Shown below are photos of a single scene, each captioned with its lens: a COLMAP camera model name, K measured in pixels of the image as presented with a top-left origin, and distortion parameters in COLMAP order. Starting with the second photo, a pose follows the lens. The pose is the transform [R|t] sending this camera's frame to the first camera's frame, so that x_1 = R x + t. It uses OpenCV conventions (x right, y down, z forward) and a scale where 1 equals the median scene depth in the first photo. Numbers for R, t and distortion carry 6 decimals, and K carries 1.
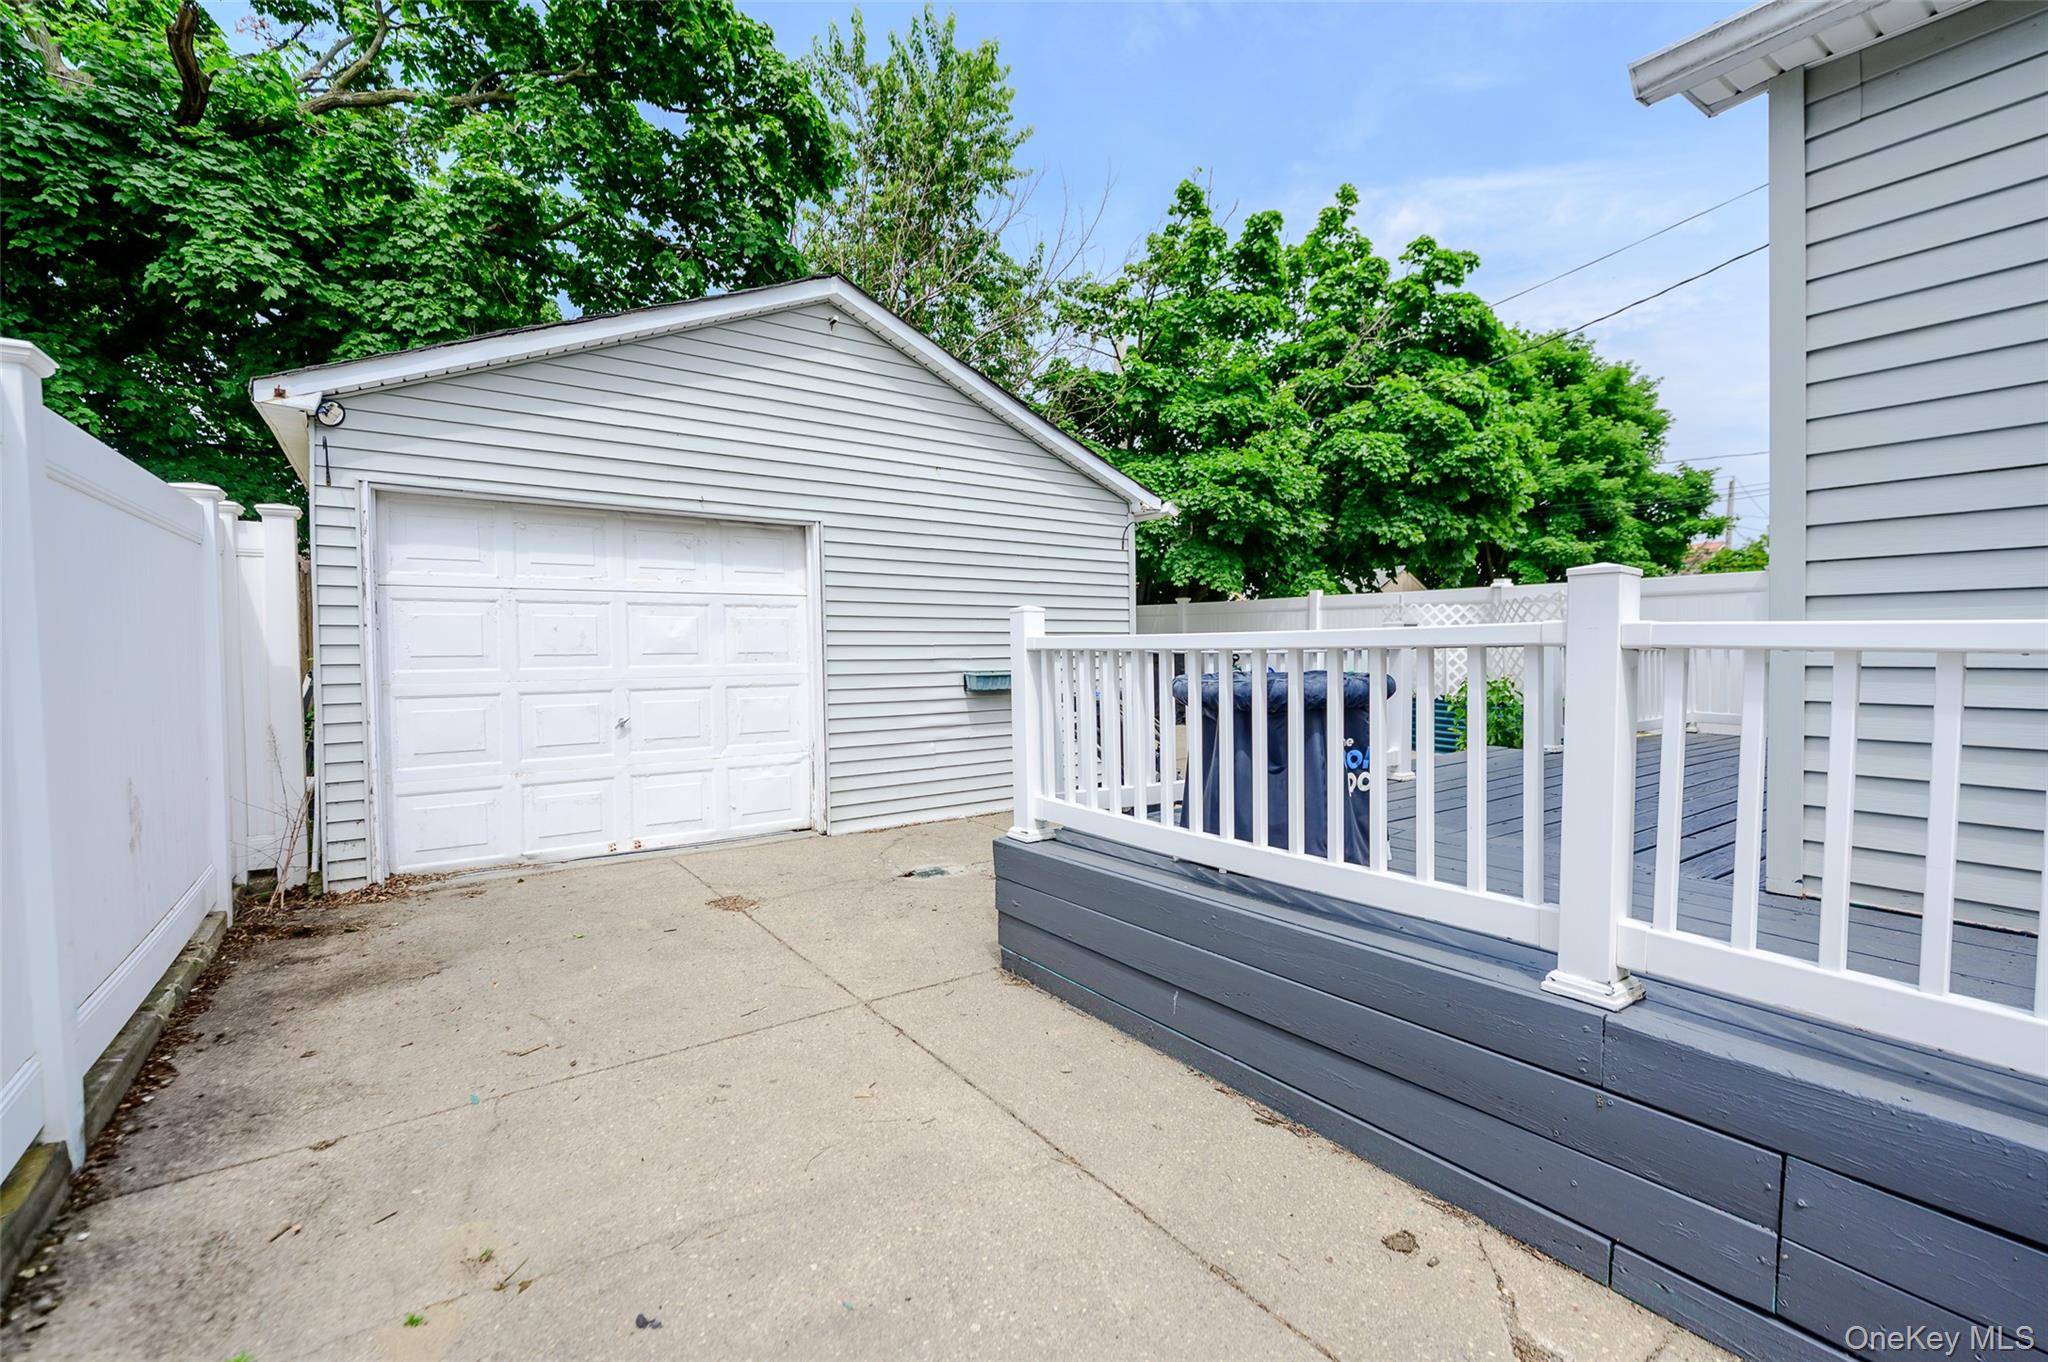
lens RADIAL K [[876.3, 0, 1016.3], [0, 876.3, 677.9], [0, 0, 1]] dist [0.001679, -0.000564]
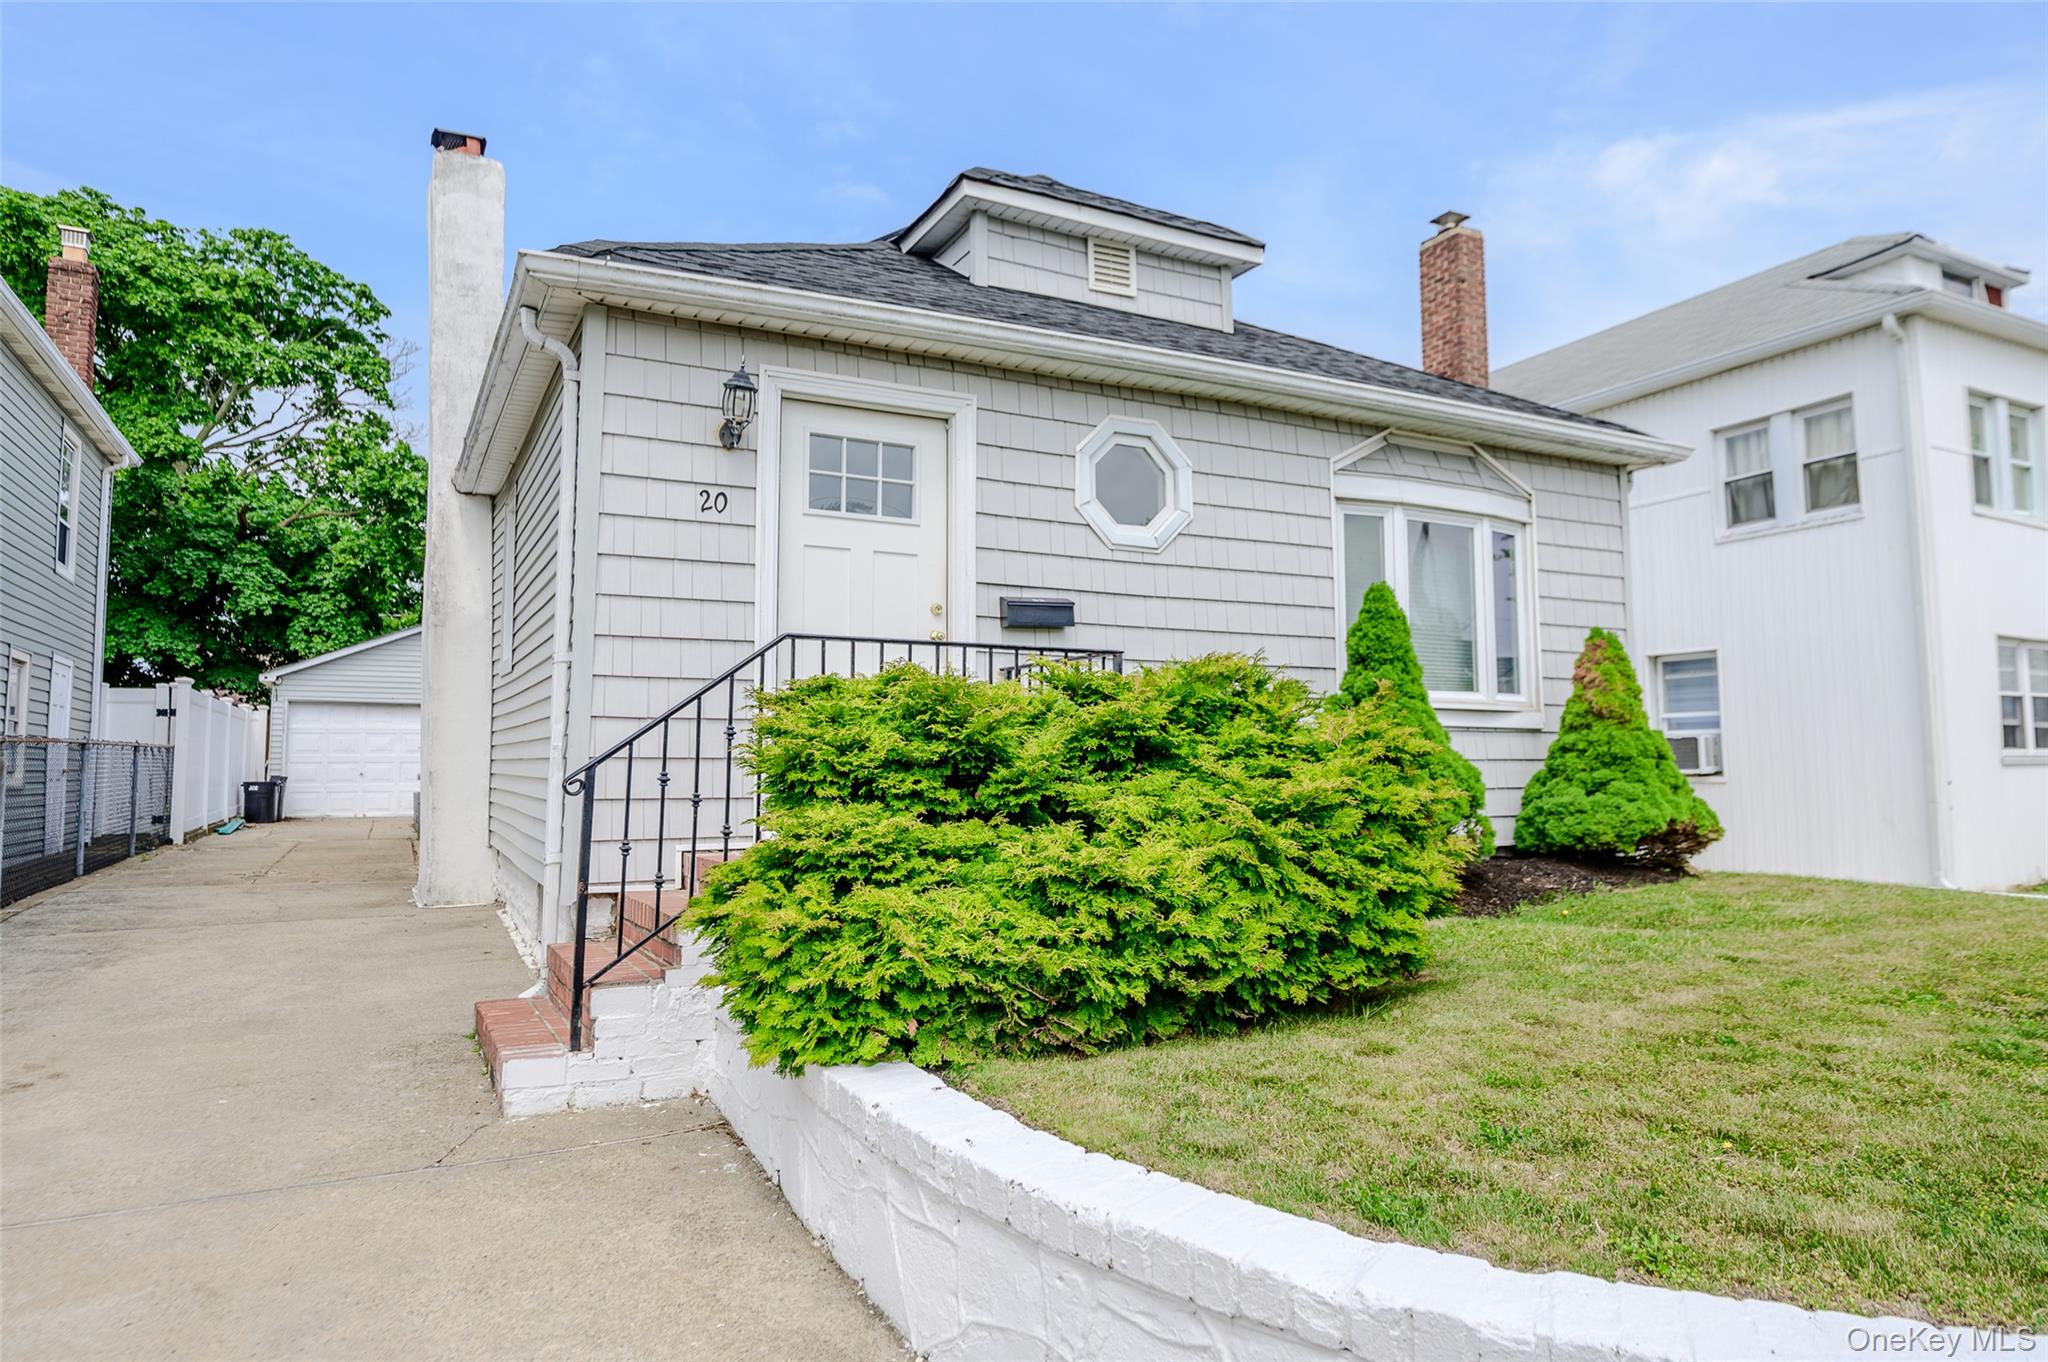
lens RADIAL K [[1232.9, 0, 1025.5], [0, 1232.9, 678.2], [0, 0, 1]] dist [-0.004958, -0.000572]
pose [[0.990906, -0.006272, -0.134412, 1.963985], [-0.008773, 0.993777, -0.111045, 0.145925], [0.134272, 0.111214, 0.984684, -2.382481]]
